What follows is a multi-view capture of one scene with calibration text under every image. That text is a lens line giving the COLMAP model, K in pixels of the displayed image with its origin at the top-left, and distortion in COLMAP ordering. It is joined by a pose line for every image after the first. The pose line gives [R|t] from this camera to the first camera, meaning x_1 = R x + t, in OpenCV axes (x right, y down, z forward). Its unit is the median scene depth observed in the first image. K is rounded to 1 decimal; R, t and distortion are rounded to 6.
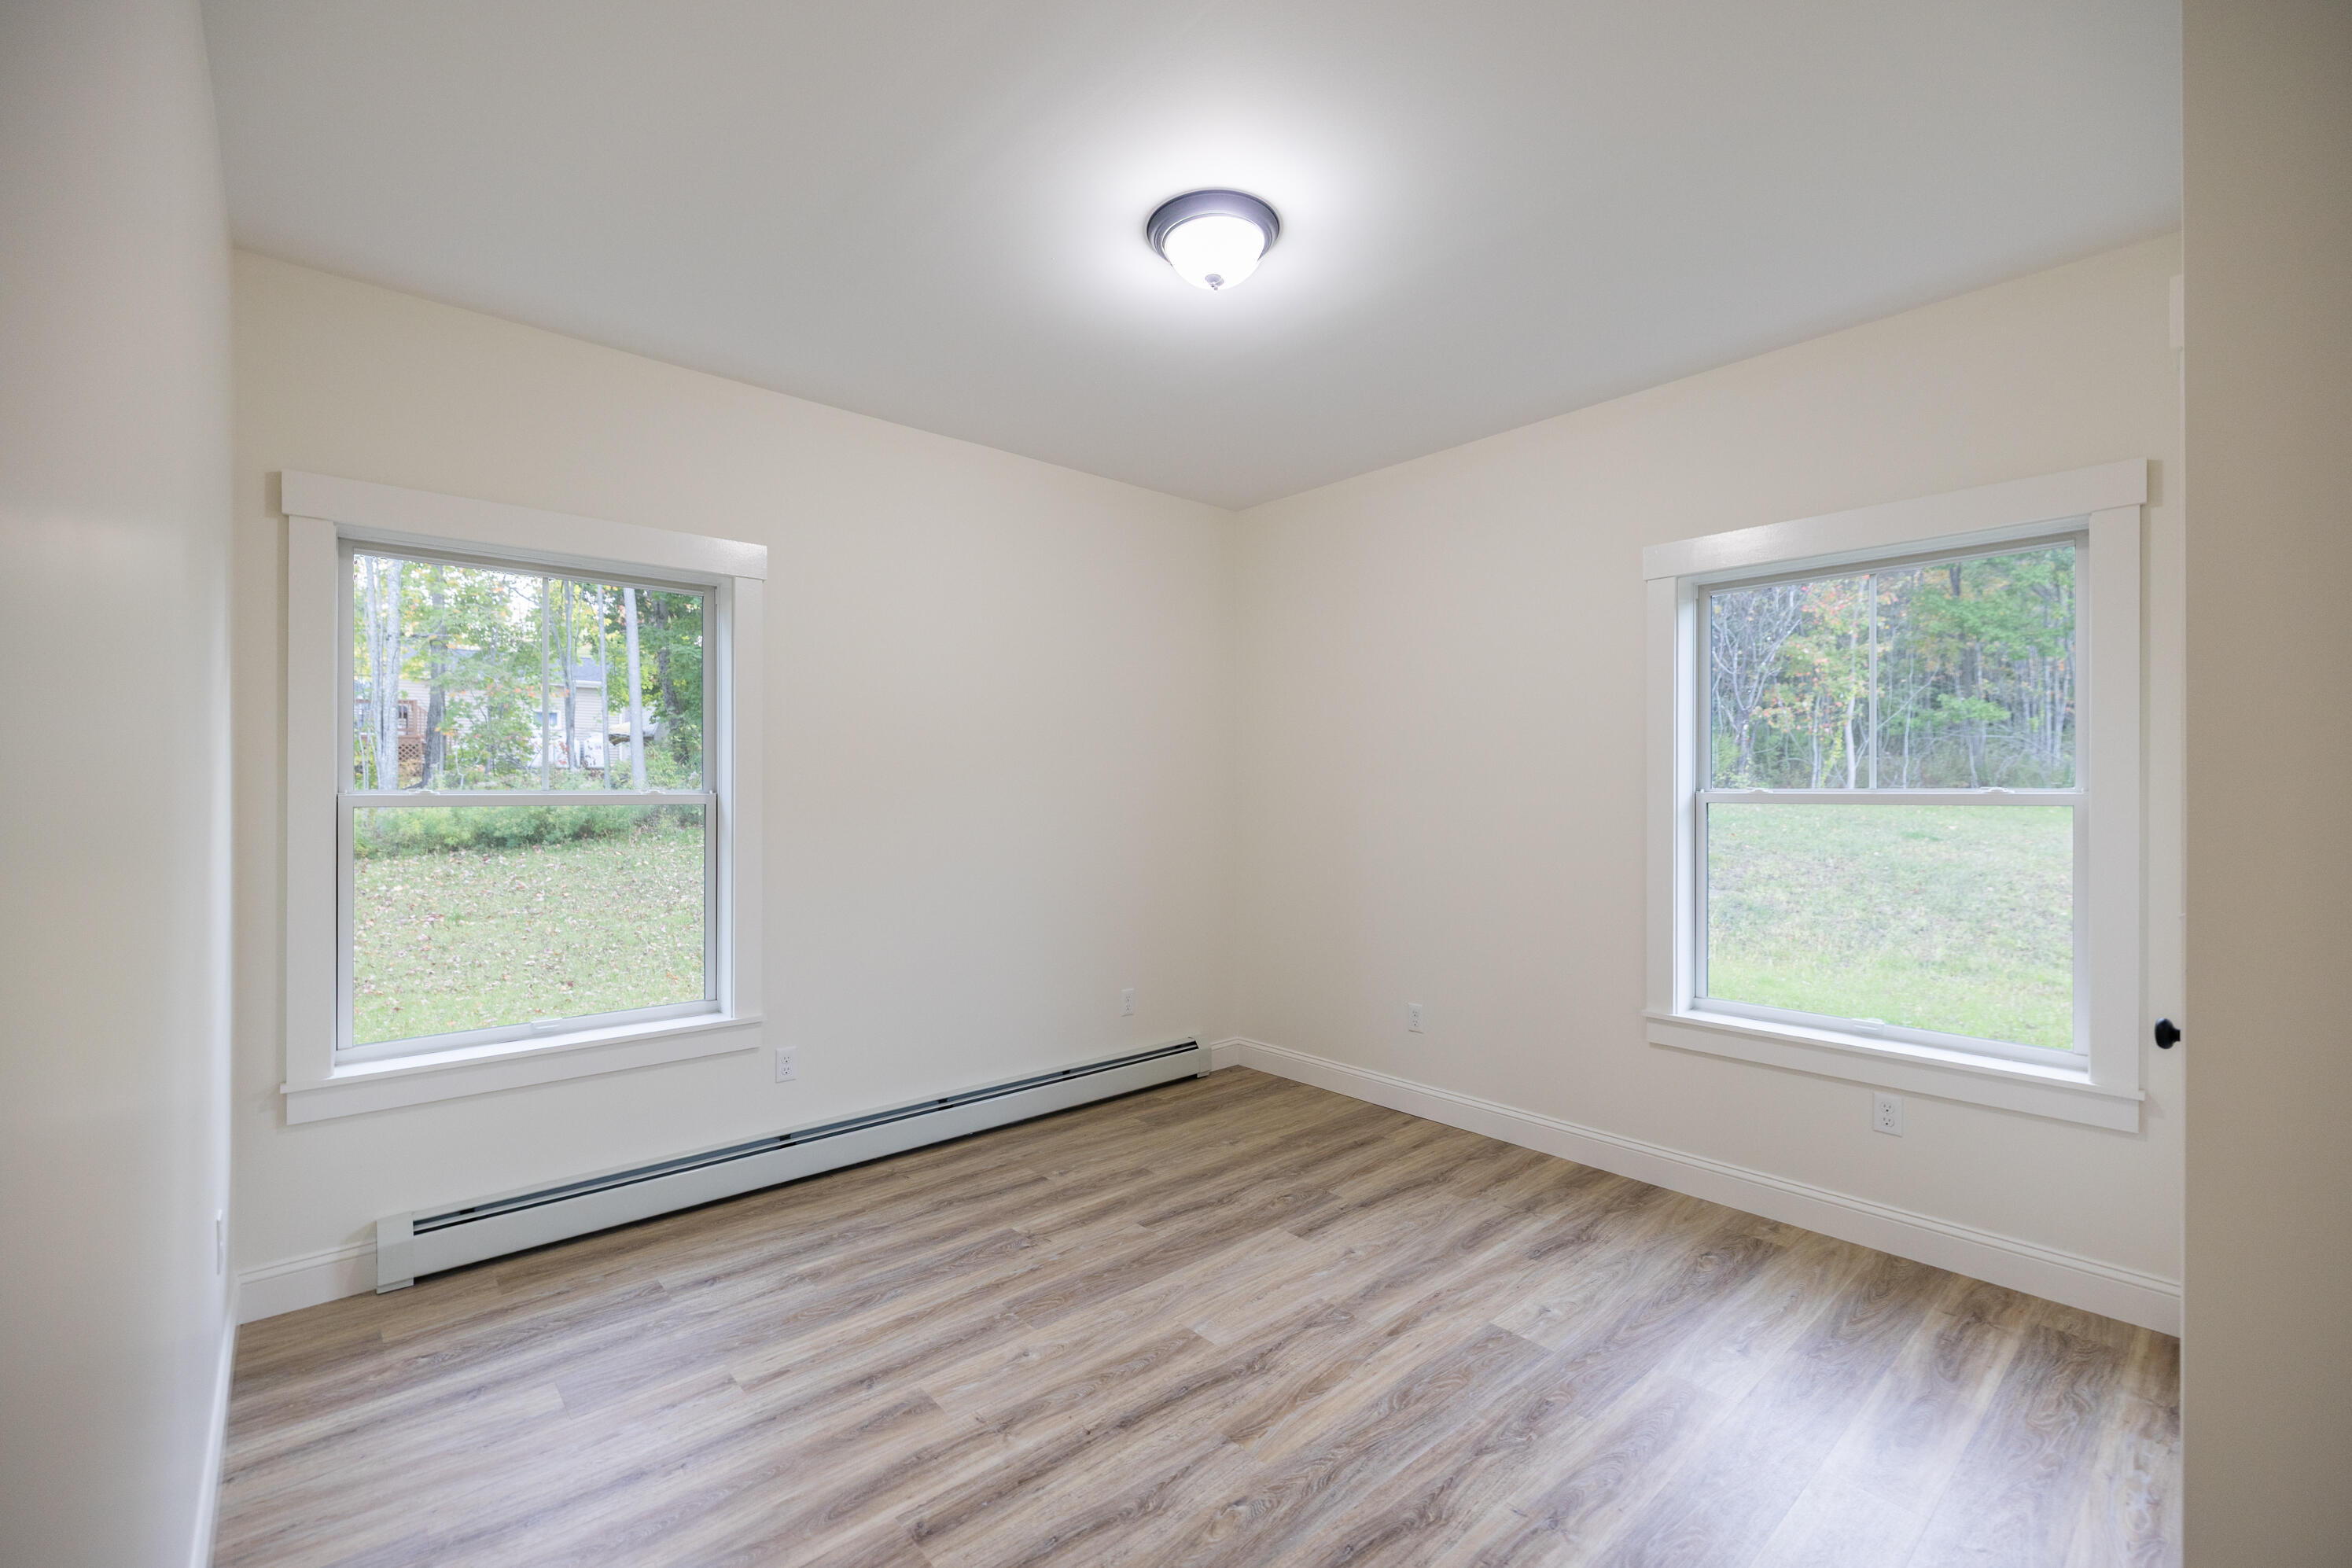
lens RADIAL K [[984.6, 0, 1160.5], [0, 984.6, 798.6], [0, 0, 1]] dist [-0.000676, -0.000039]
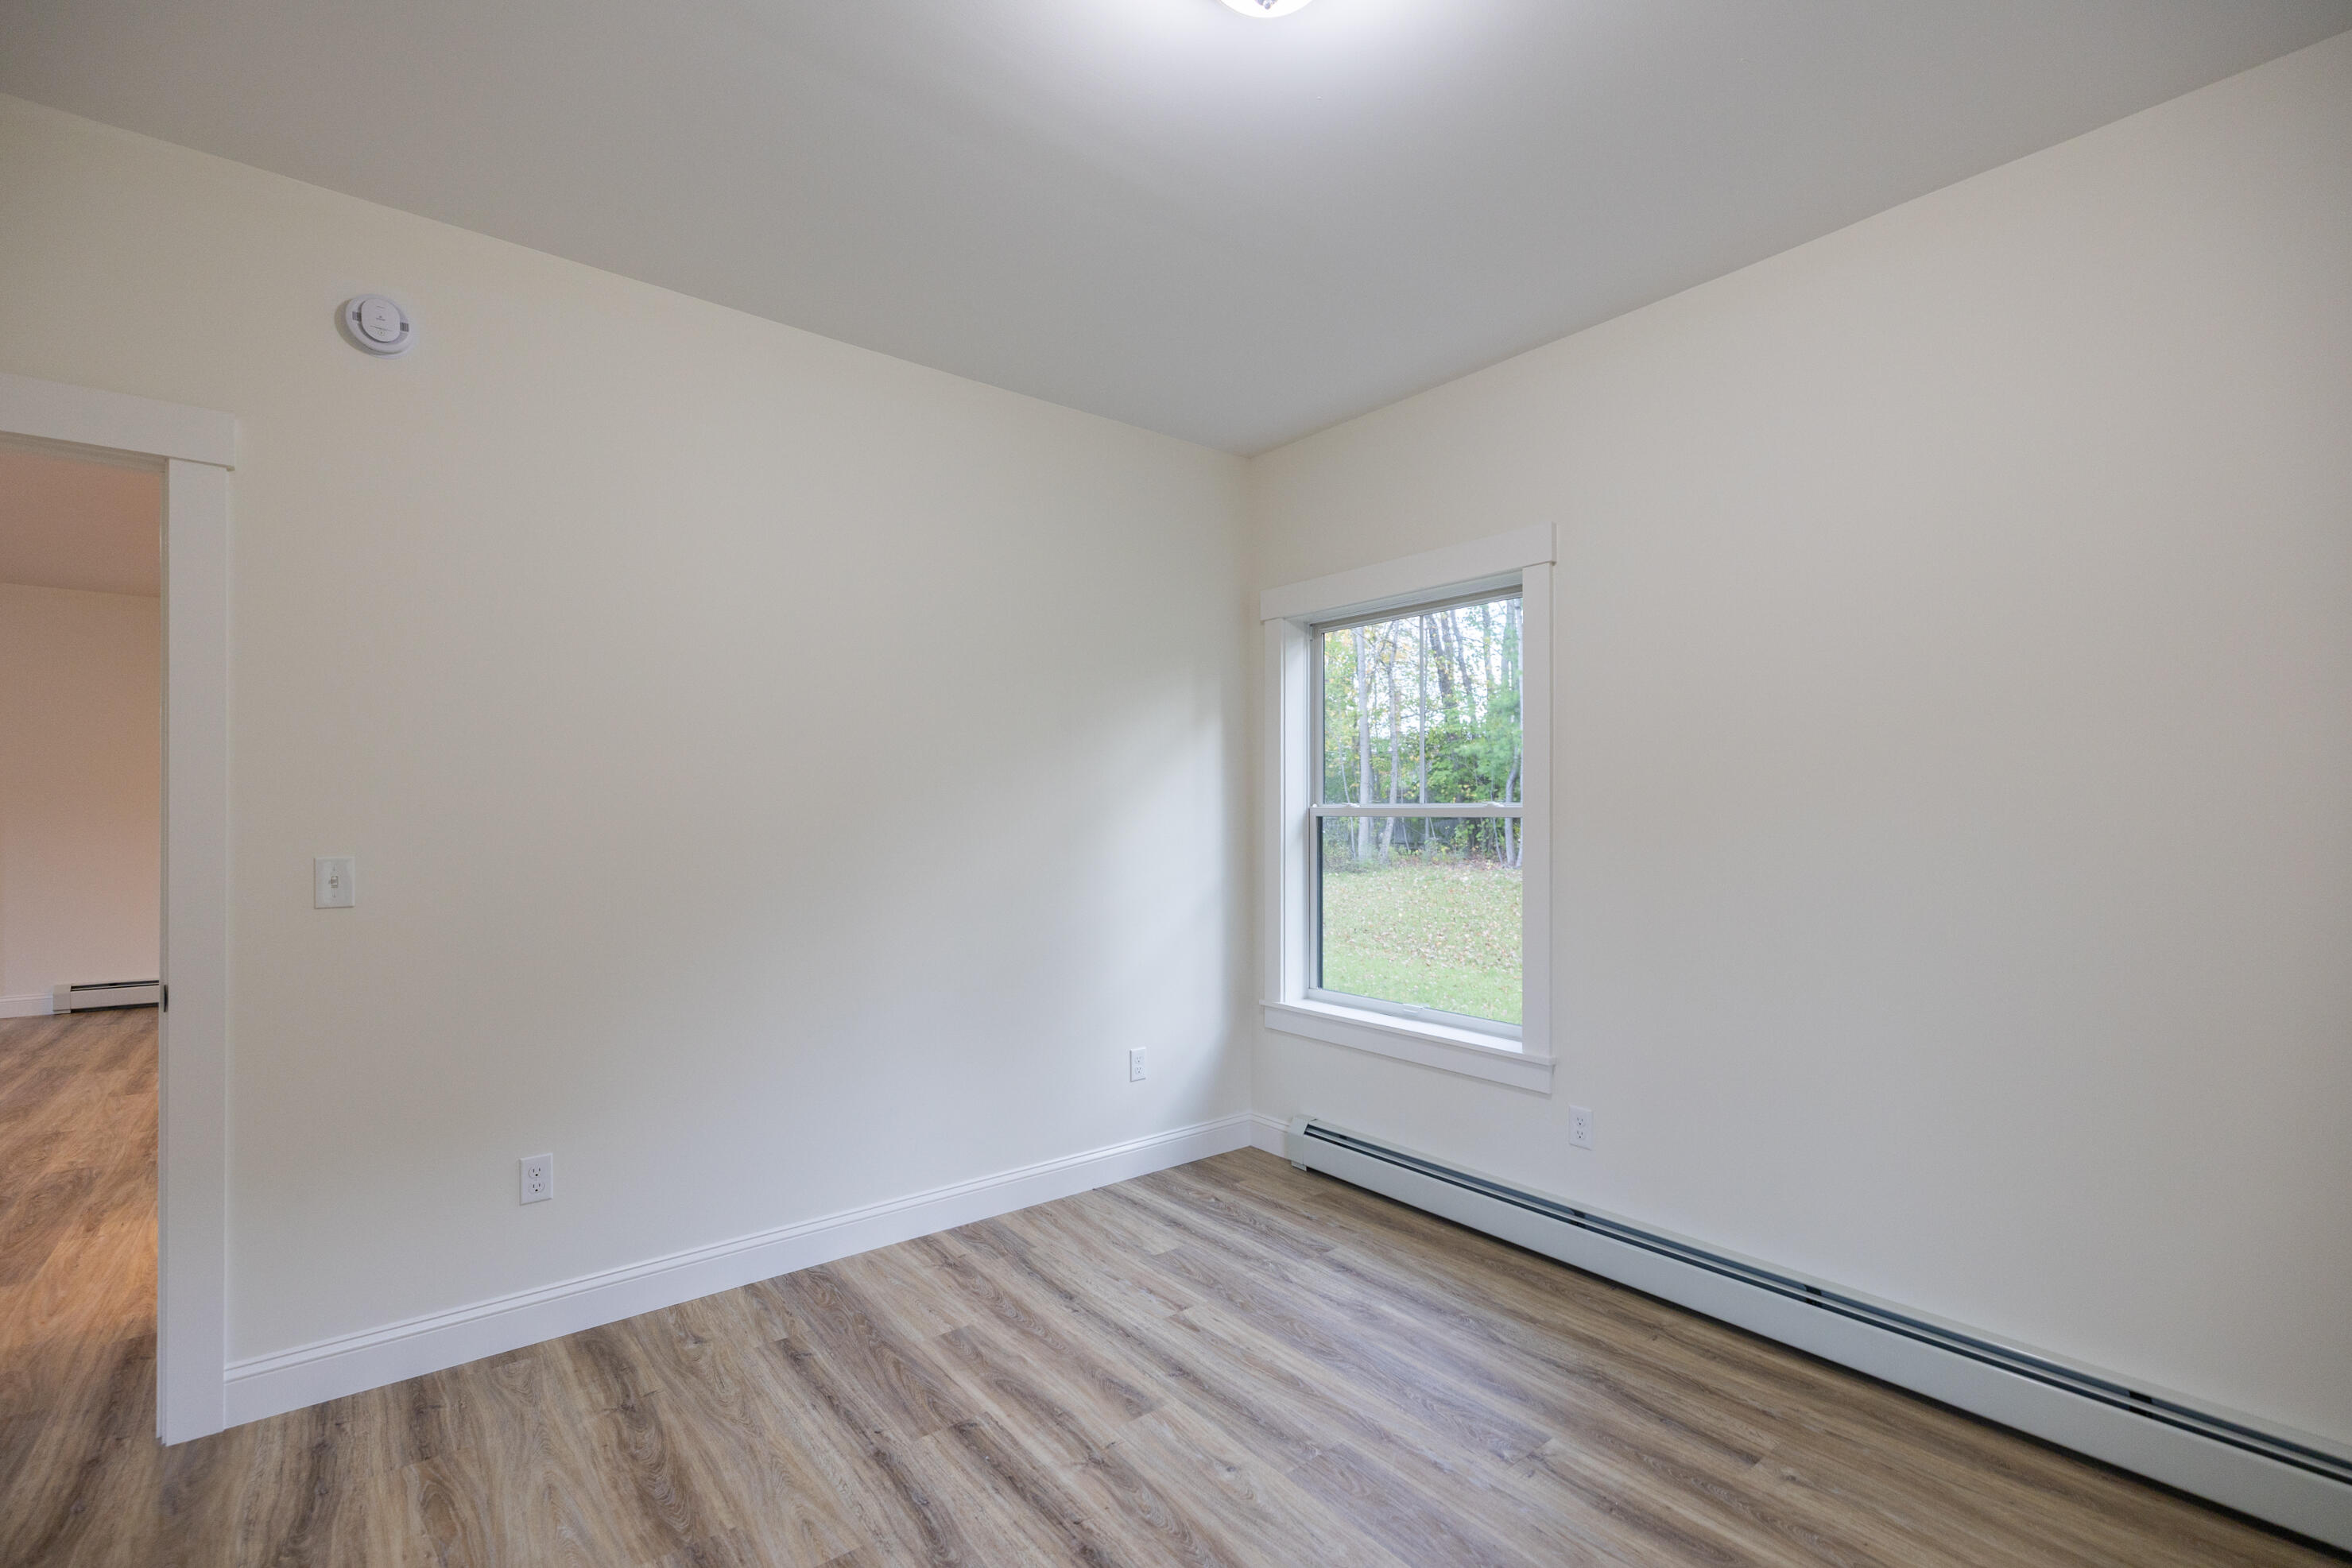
lens RADIAL K [[1021.1, 0, 1146.7], [0, 1021.1, 815.3], [0, 0, 1]] dist [0.003411, 0.000528]
pose [[-0.049650, 0.005340, -0.998752, 0.671581], [-0.007566, 0.999955, 0.005722, 0.000923], [0.998738, 0.007840, -0.049608, 0.881529]]
